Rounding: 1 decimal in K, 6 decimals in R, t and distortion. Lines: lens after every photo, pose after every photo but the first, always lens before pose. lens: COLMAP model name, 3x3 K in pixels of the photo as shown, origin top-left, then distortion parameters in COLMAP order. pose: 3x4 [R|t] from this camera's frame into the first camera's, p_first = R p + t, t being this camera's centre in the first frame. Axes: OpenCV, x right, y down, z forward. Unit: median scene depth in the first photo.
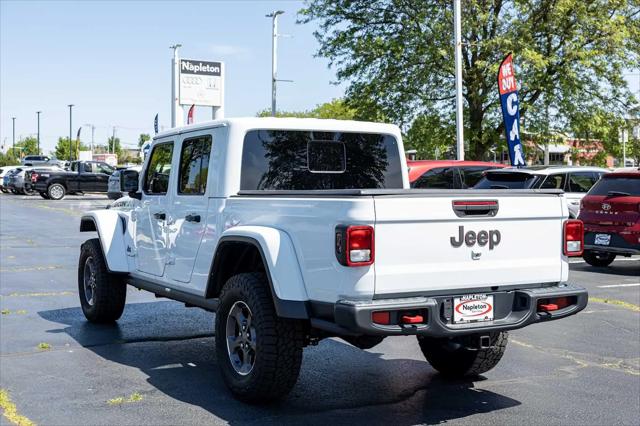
lens RADIAL K [[900.4, 0, 320.0], [0, 900.4, 213.0], [0, 0, 1]] dist [-0.006113, -0.006338]
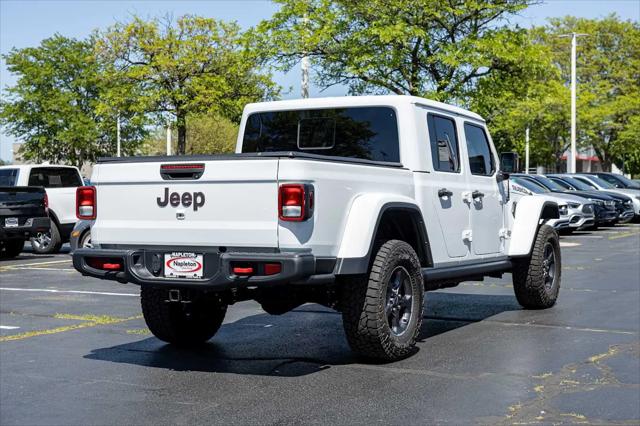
lens RADIAL K [[1145.6, 0, 320.0], [0, 1145.6, 213.0], [0, 0, 1]] dist [-0.038454, 1.457495]
pose [[0.530052, 0.006136, -0.847943, 1.403799], [-0.021932, 0.999738, -0.006475, 0.048769], [0.847682, 0.022029, 0.530048, 0.409345]]
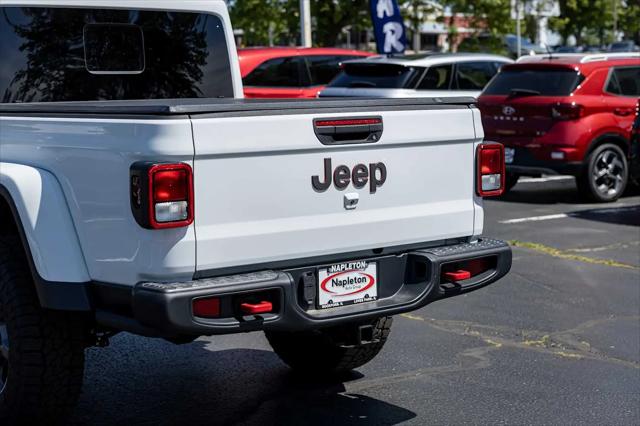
lens RADIAL K [[1203.8, 0, 320.0], [0, 1203.8, 213.0], [0, 0, 1]] dist [0.020057, 0.087645]
pose [[0.985664, -0.029992, 0.166031, 0.006901], [0.016484, 0.996484, 0.082147, -0.017108], [-0.167911, -0.078233, 0.982693, 0.146254]]
